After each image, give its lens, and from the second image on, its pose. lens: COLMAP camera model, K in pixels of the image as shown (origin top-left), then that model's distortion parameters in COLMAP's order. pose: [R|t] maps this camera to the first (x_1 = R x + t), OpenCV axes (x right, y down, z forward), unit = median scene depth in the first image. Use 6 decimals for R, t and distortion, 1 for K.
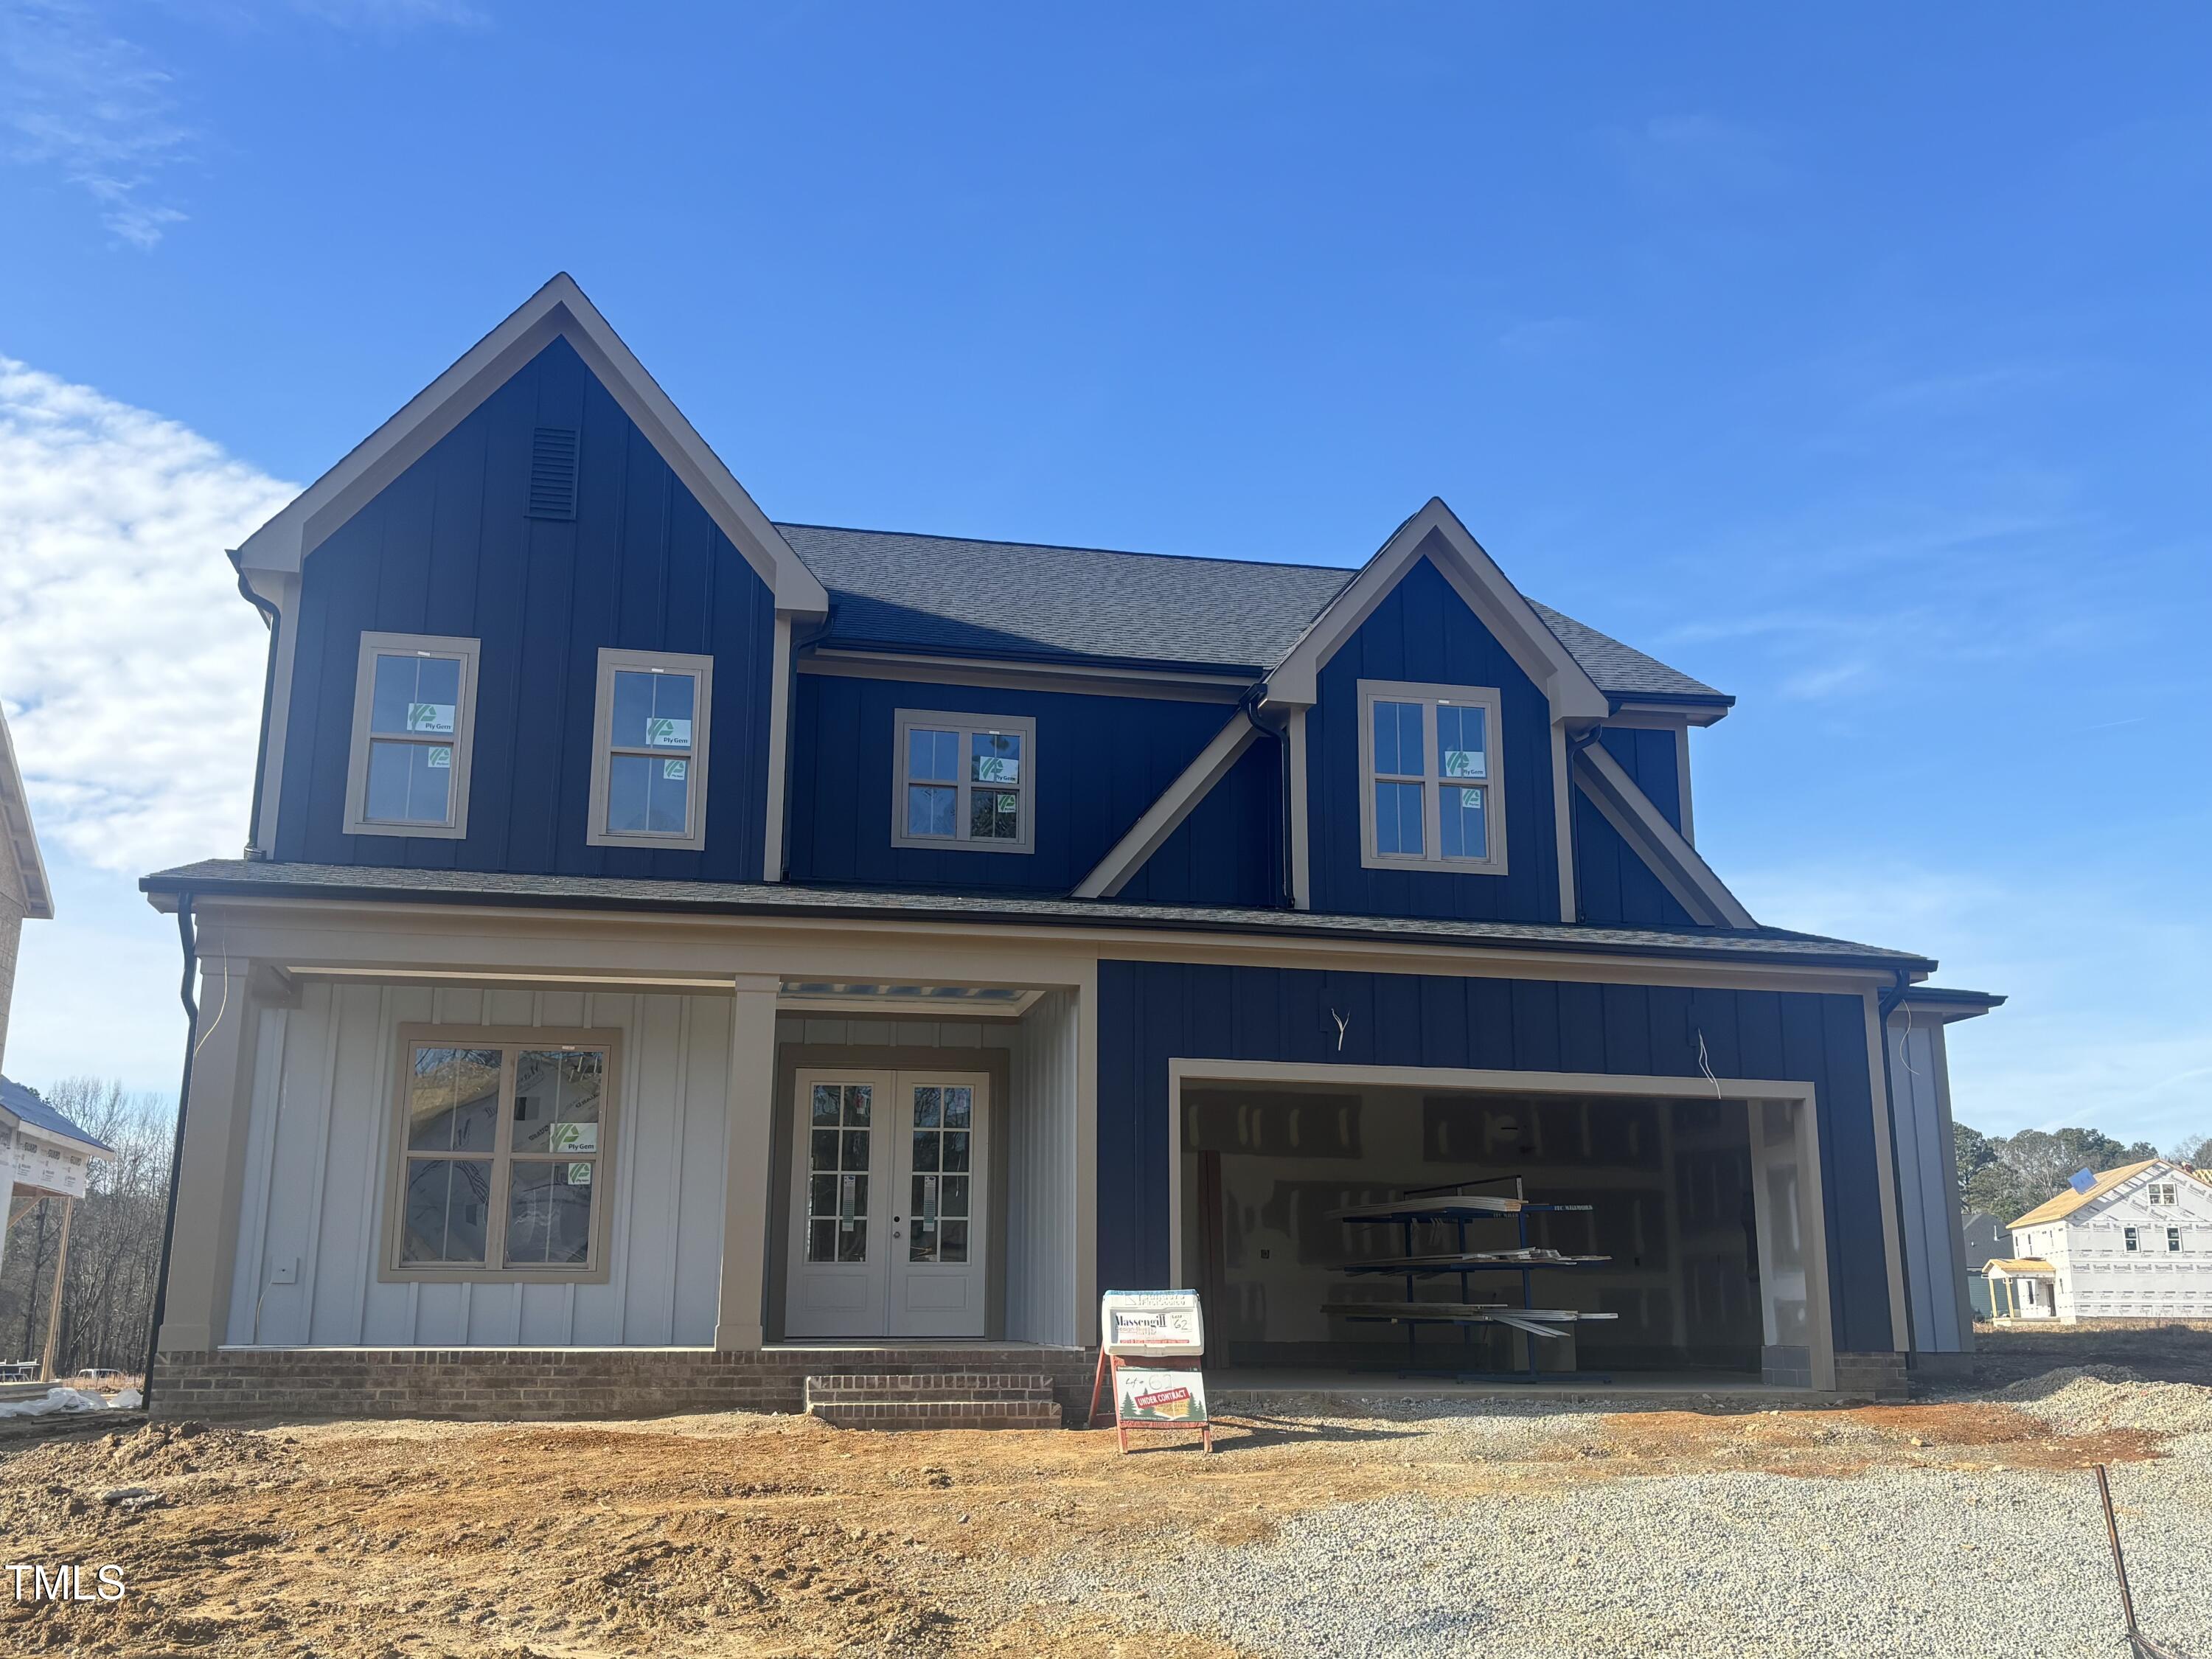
lens RADIAL K [[2068.6, 0, 1106.0], [0, 2068.6, 829.5], [0, 0, 1]] dist [0.012094, 0.010345]
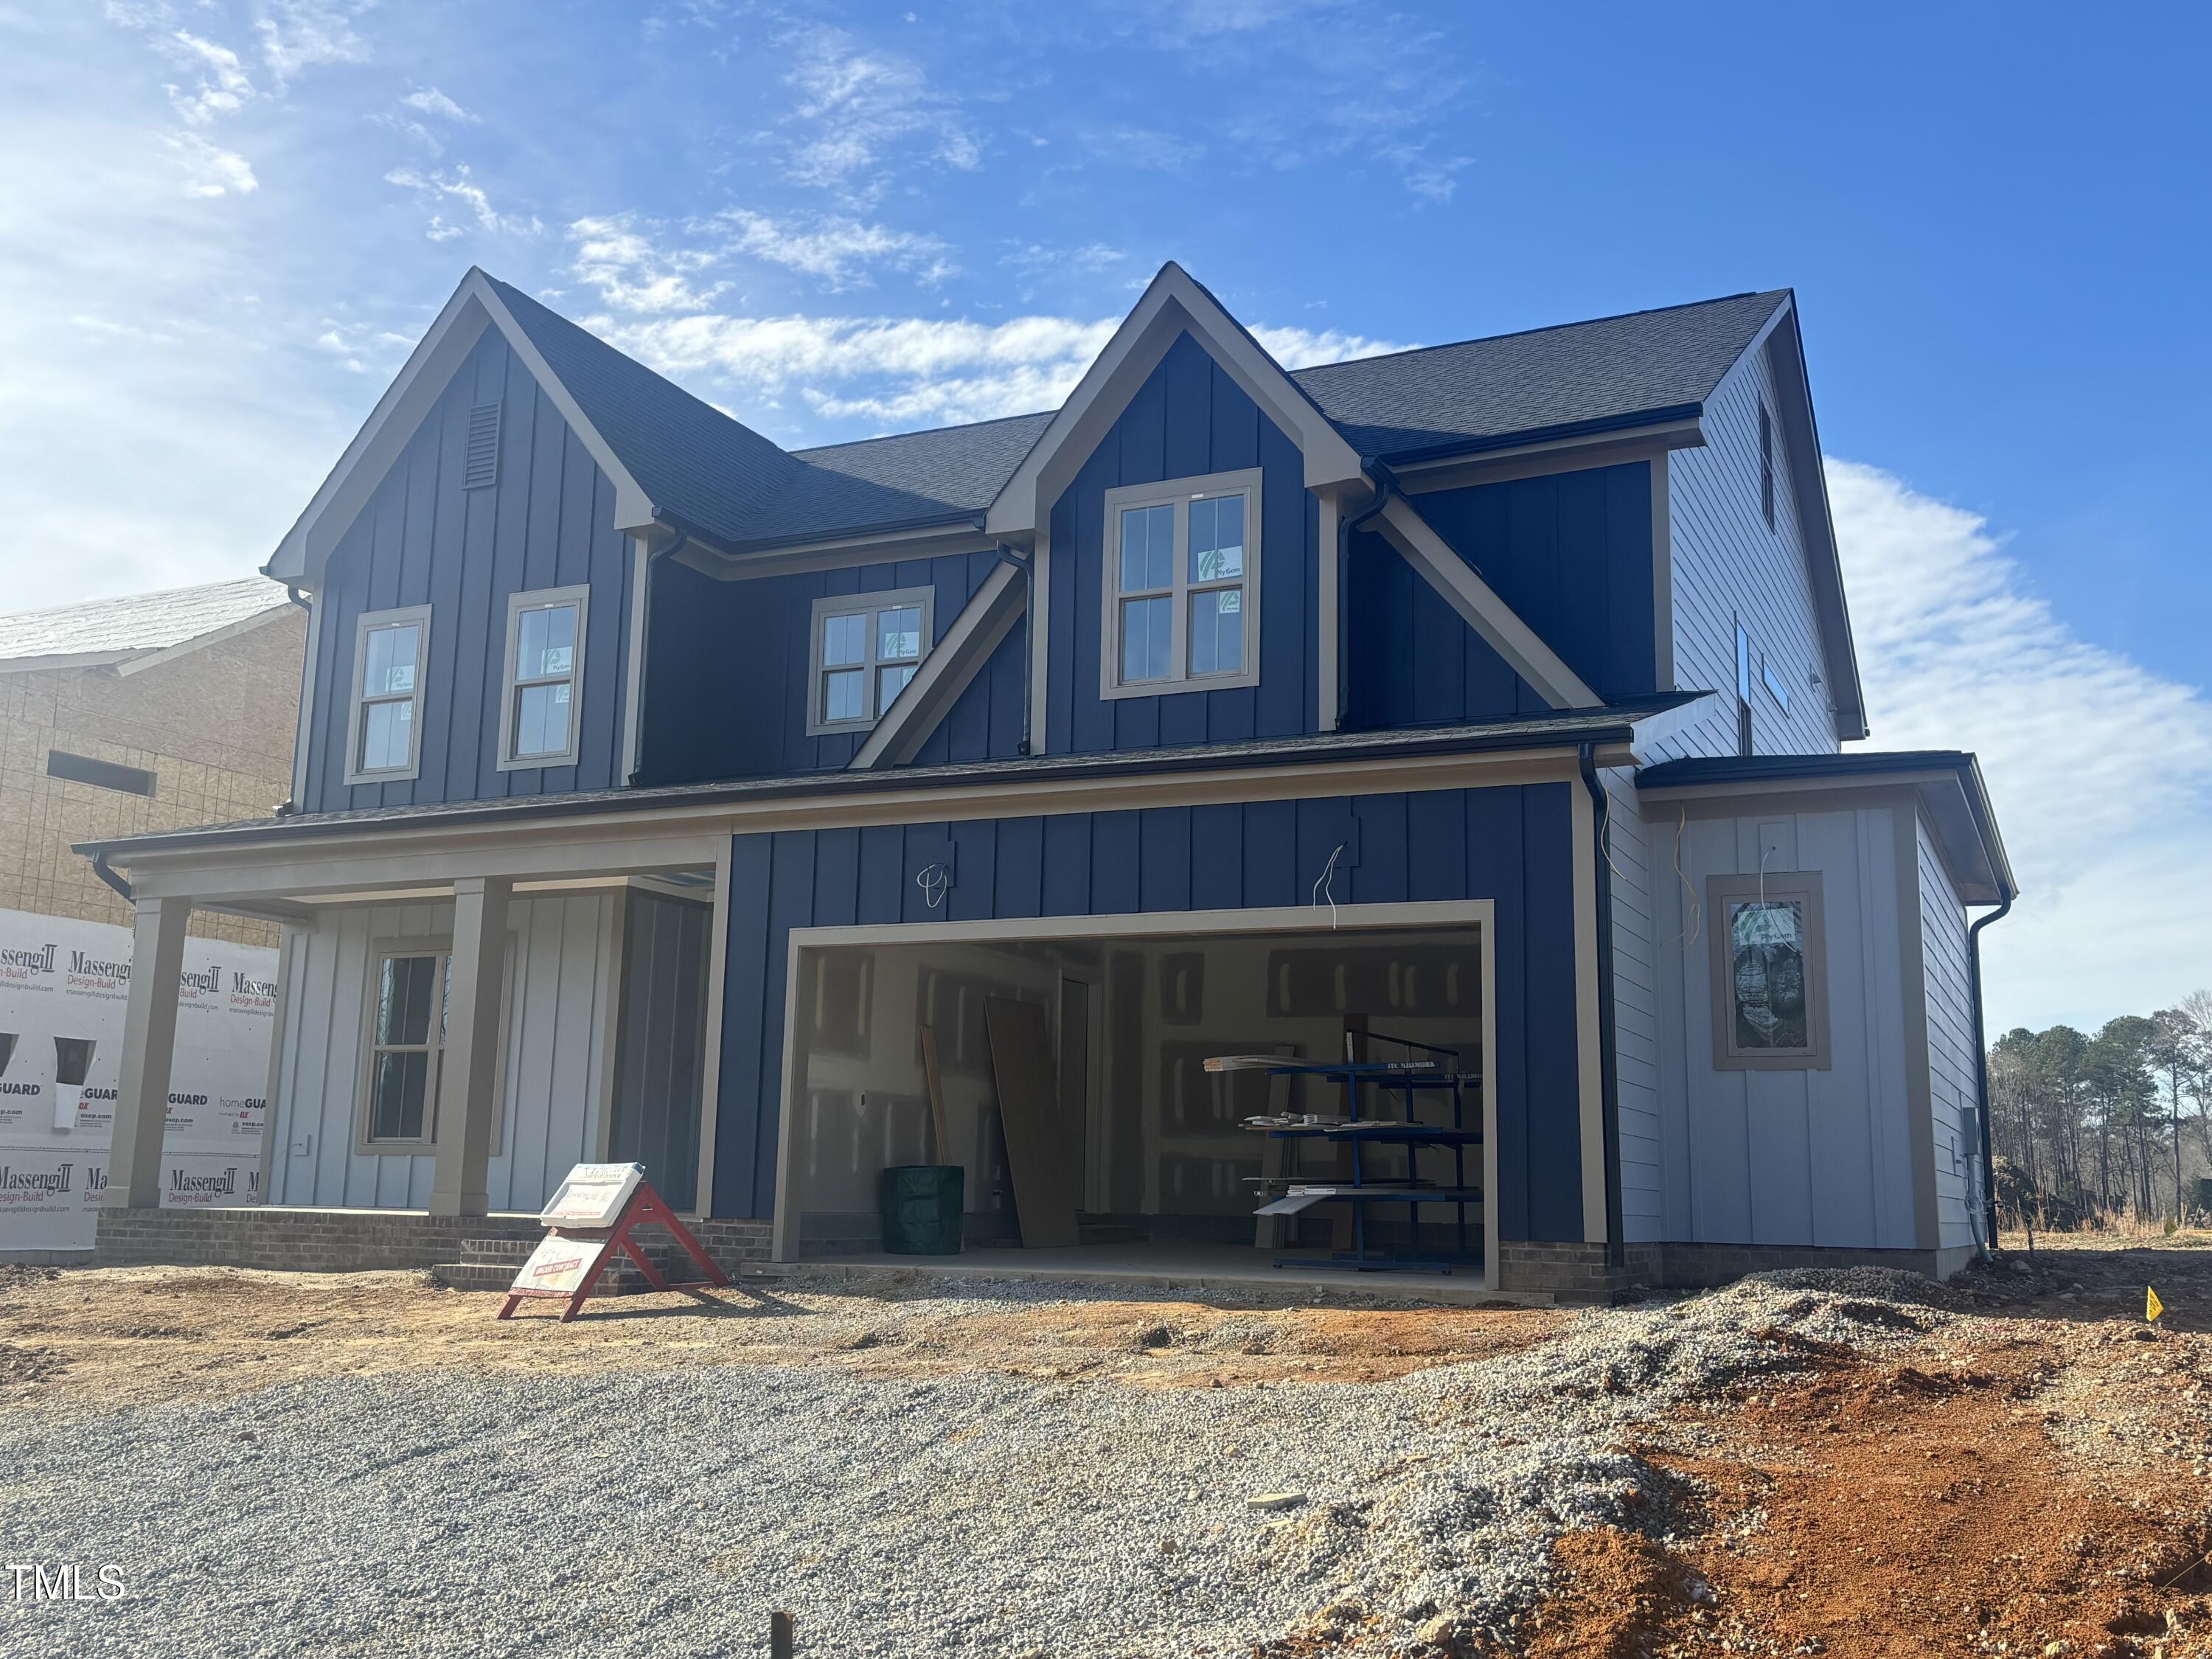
lens RADIAL K [[2100.2, 0, 1106.0], [0, 2100.2, 829.5], [0, 0, 1]] dist [0.014778, 0.013596]
pose [[0.795468, -0.093553, -0.598730, 0.658682], [0.128029, 0.991655, 0.015151, 0.059947], [0.592316, -0.088707, 0.800807, 0.260642]]
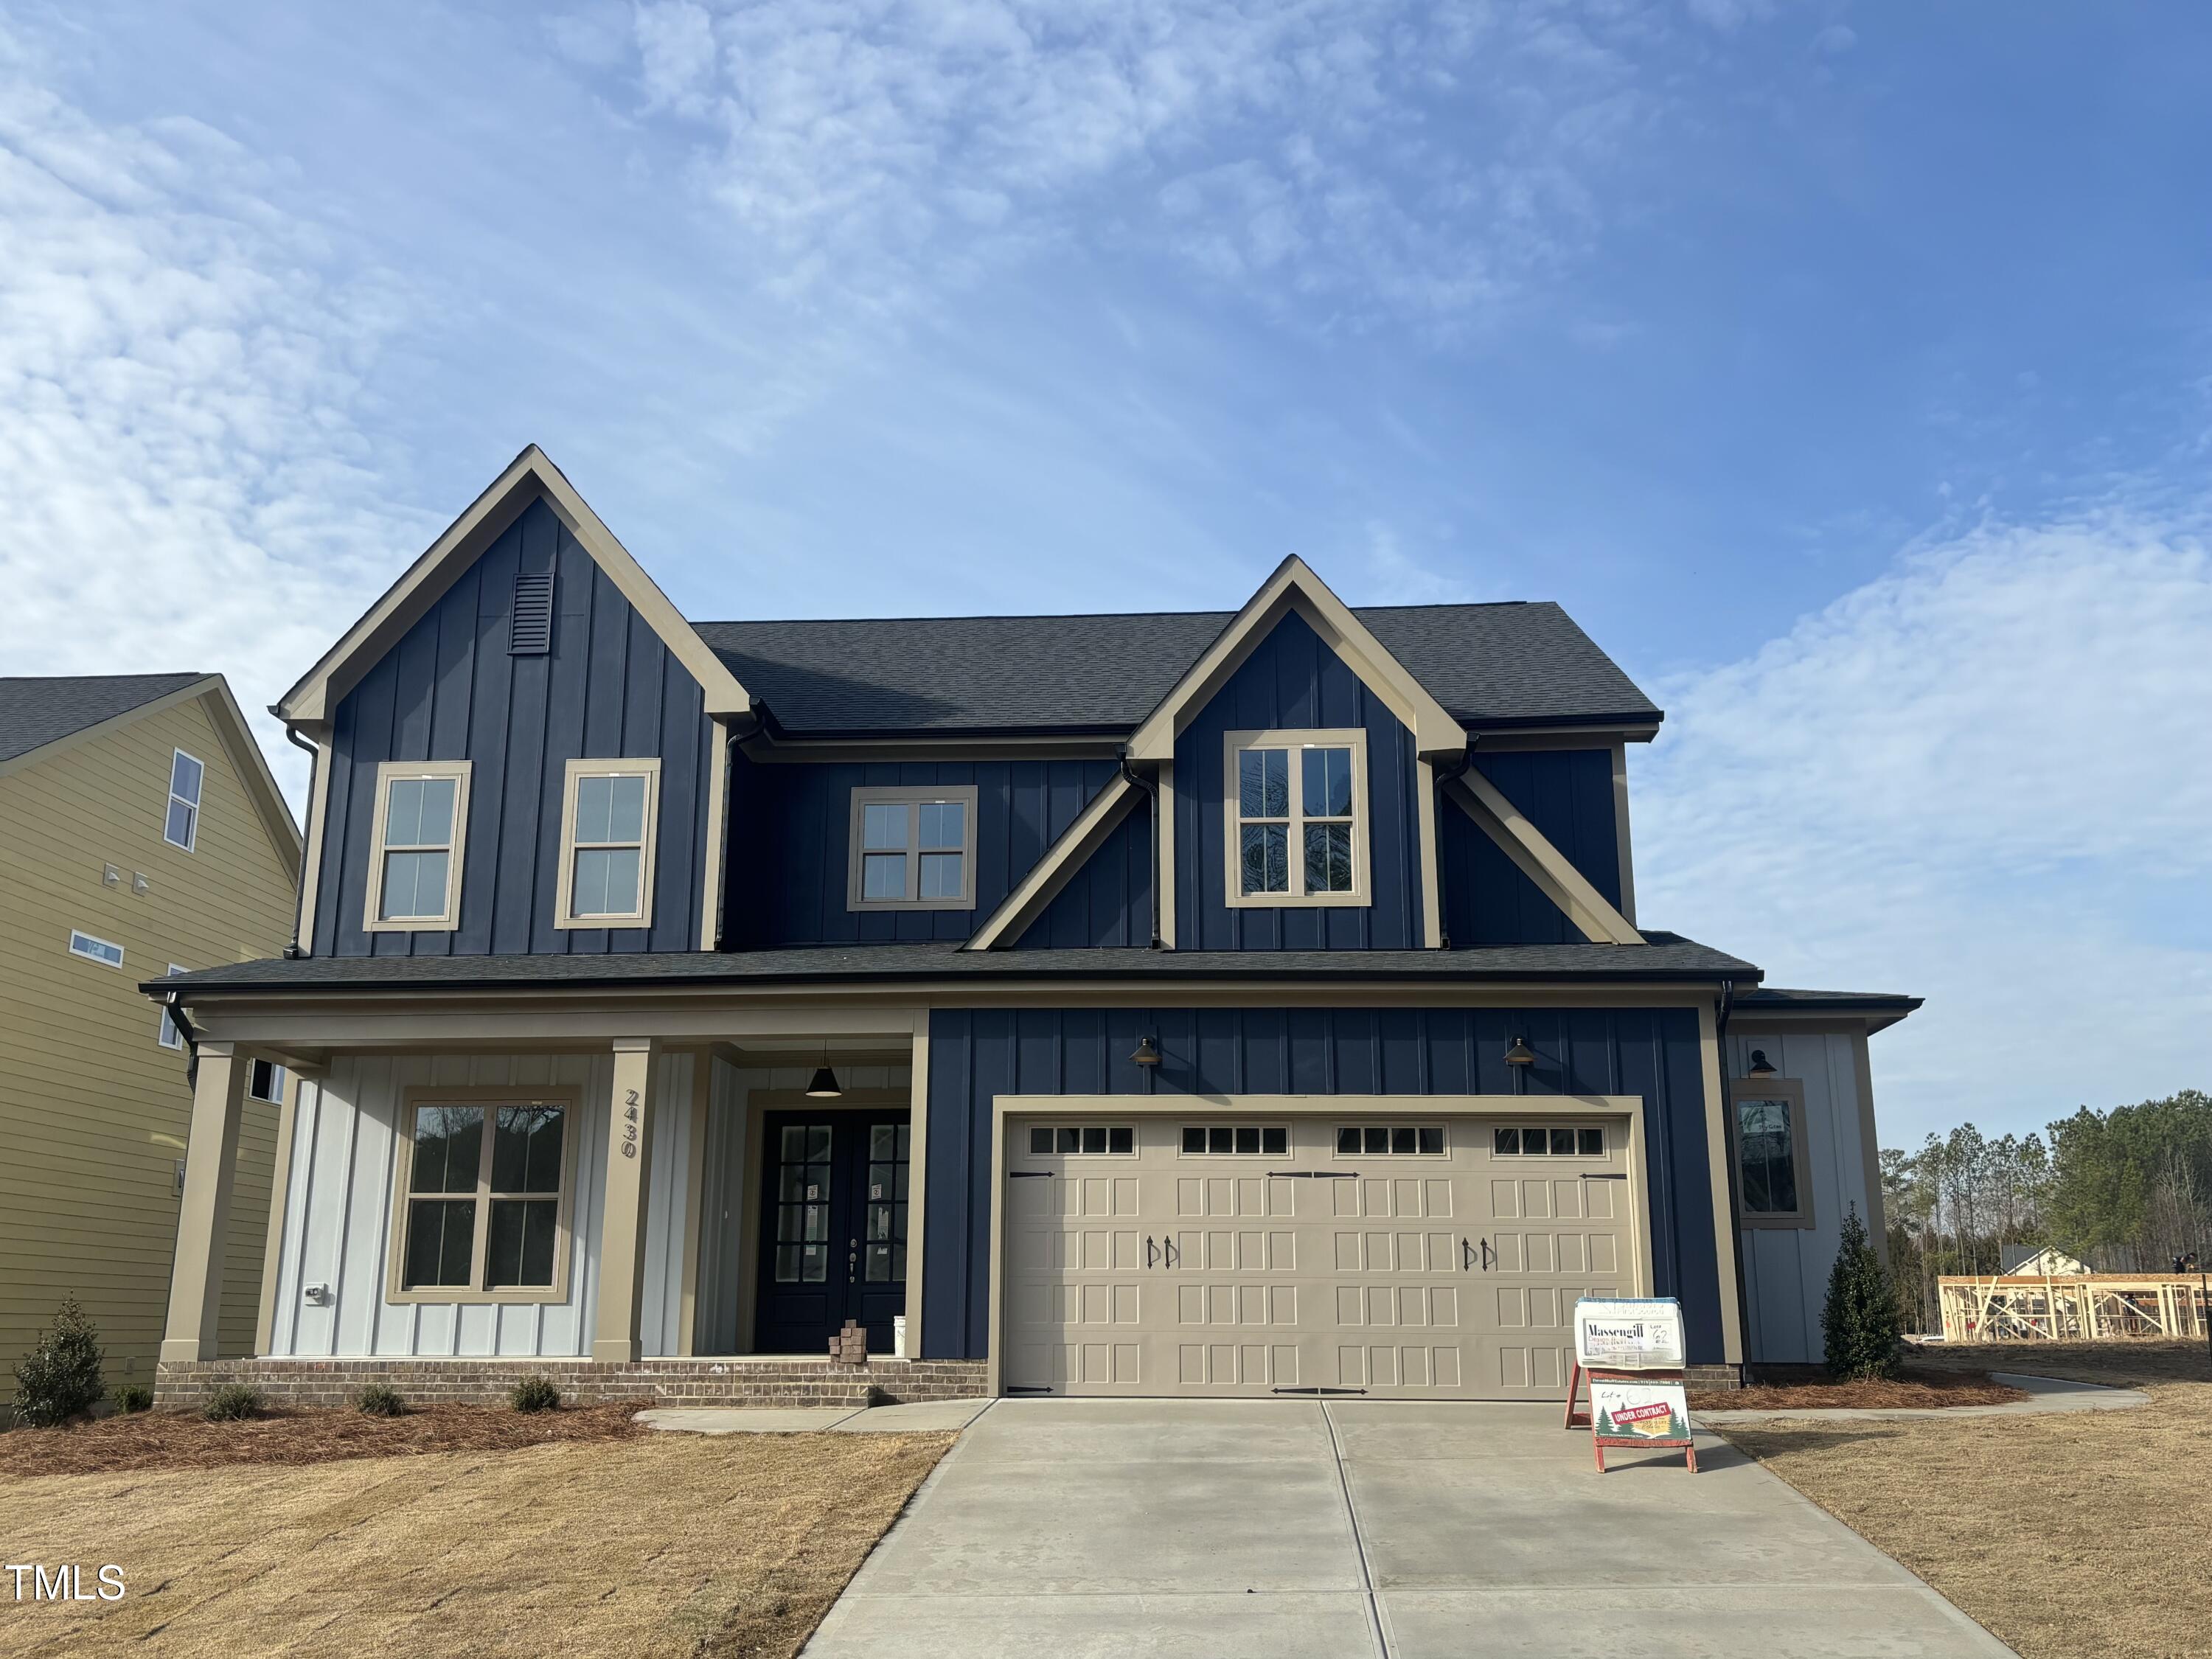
lens RADIAL K [[1979.9, 0, 1106.0], [0, 1979.9, 829.5], [0, 0, 1]] dist [0.078101, -0.197962]
pose [[0.962081, -0.068751, -0.263959, 0.333033], [0.064482, 0.997610, -0.024813, -0.000459], [0.265034, 0.006852, 0.964215, -0.005494]]
